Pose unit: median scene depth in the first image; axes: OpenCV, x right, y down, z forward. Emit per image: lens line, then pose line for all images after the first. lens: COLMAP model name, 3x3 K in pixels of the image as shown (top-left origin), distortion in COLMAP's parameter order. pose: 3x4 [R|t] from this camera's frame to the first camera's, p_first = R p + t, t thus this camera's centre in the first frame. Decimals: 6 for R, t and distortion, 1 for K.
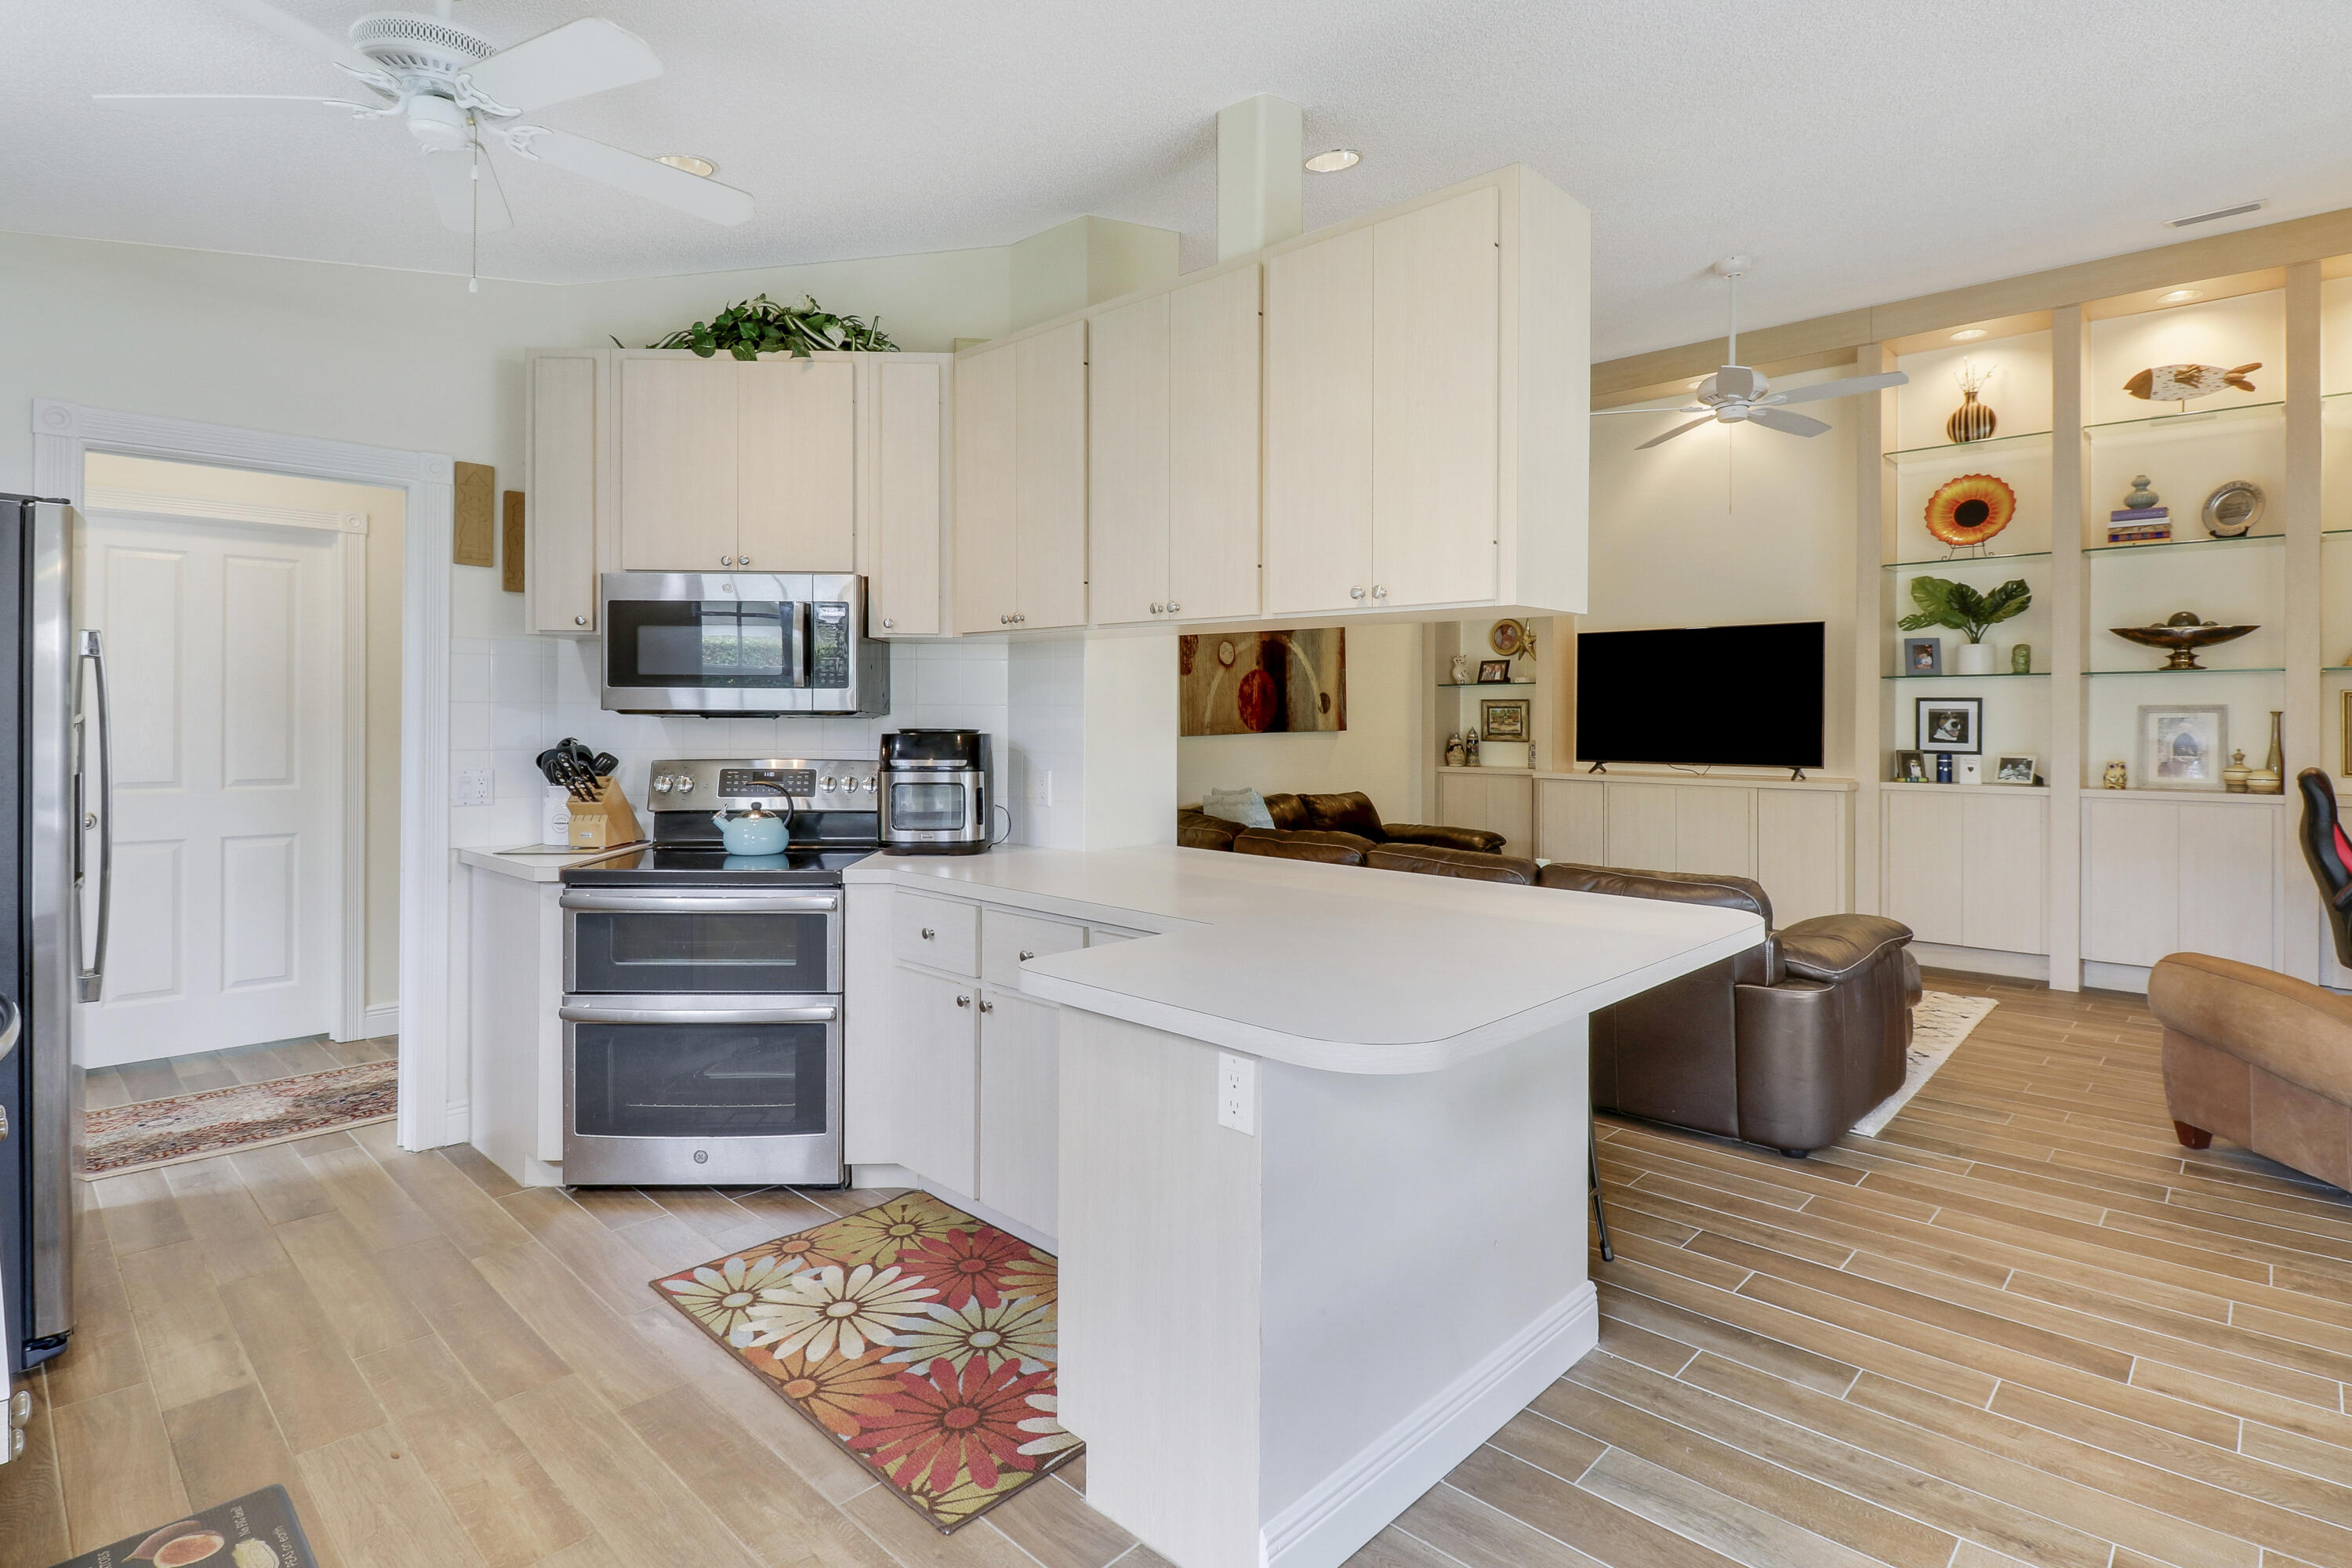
lens RADIAL K [[1179.3, 0, 1190.0], [0, 1179.3, 716.7], [0, 0, 1]] dist [-0.002427, -0.013477]
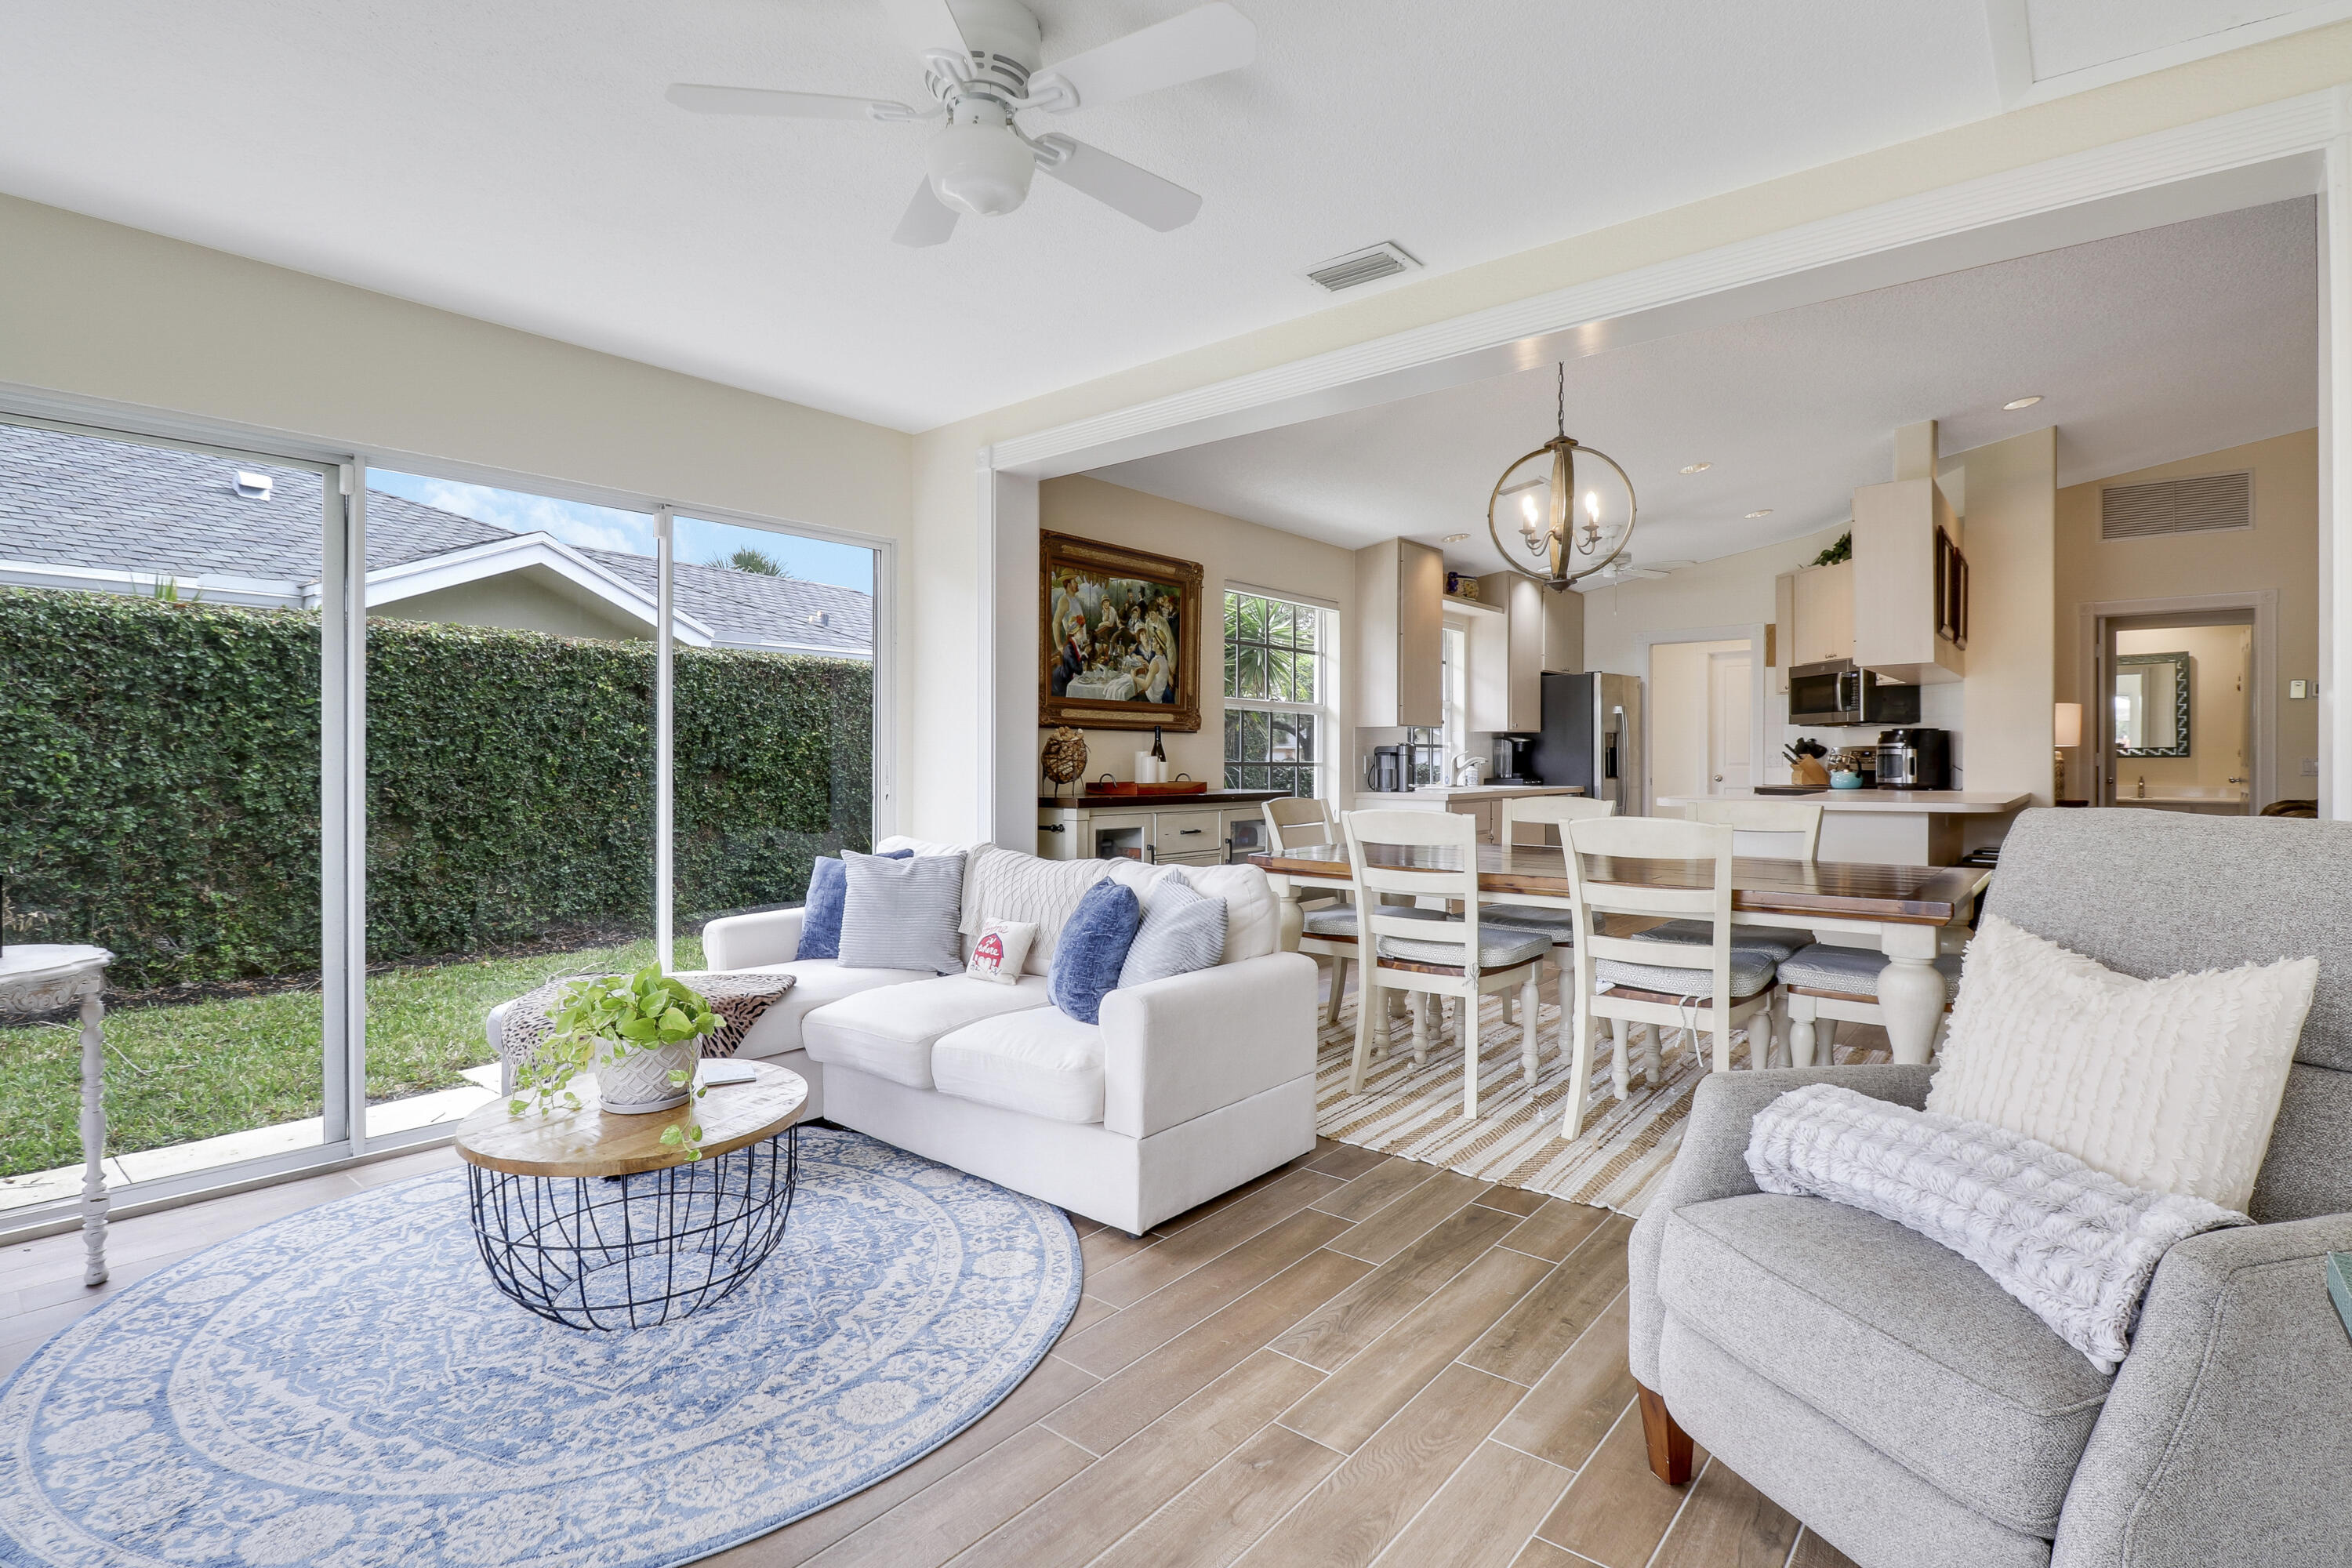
lens RADIAL K [[1114.8, 0, 1173.3], [0, 1114.8, 775.3], [0, 0, 1]] dist [0.003405, -0.011109]
pose [[0.062000, 0.008705, -0.998038, 1.022964], [0.003655, 0.999953, 0.008949, 0.043502], [0.998069, -0.004203, 0.061966, -0.235562]]
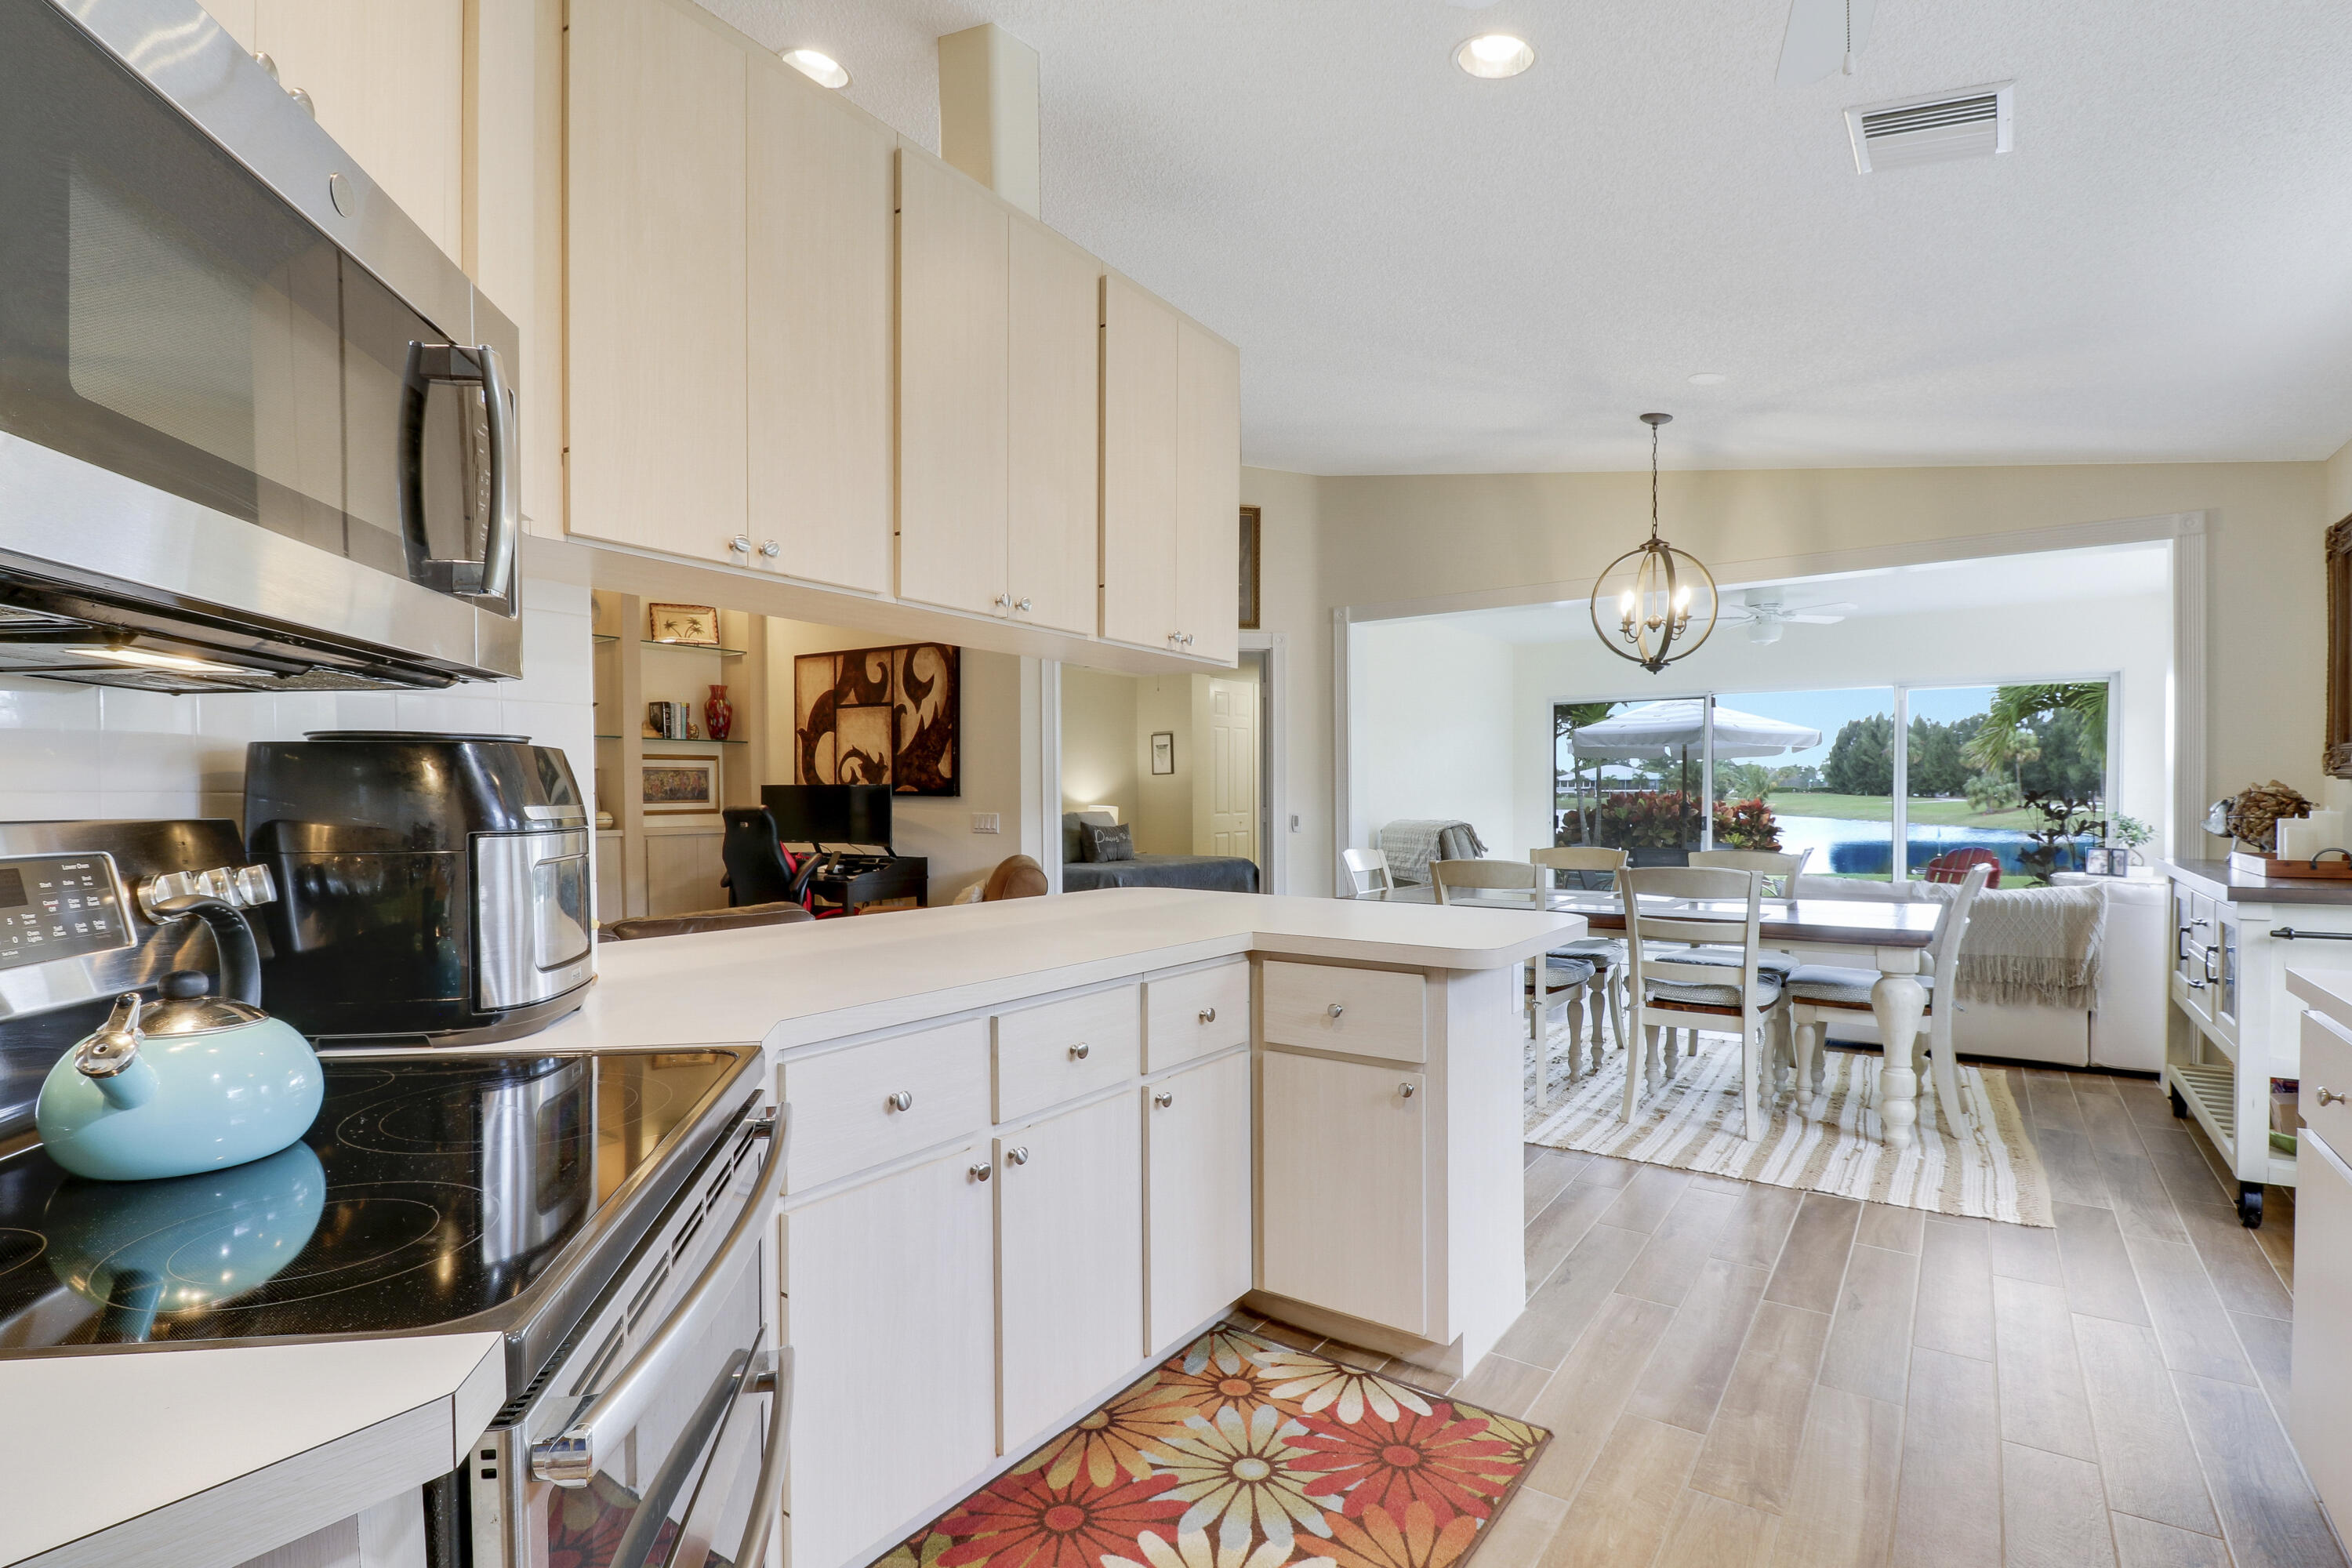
lens RADIAL K [[1138.4, 0, 1167.8], [0, 1138.4, 805.4], [0, 0, 1]] dist [-0.000747, -0.010461]
pose [[-0.145988, -0.011477, 0.989220, -0.422559], [0.000342, 0.999932, 0.011651, 0.021365], [-0.989286, 0.002039, -0.145974, 0.518395]]
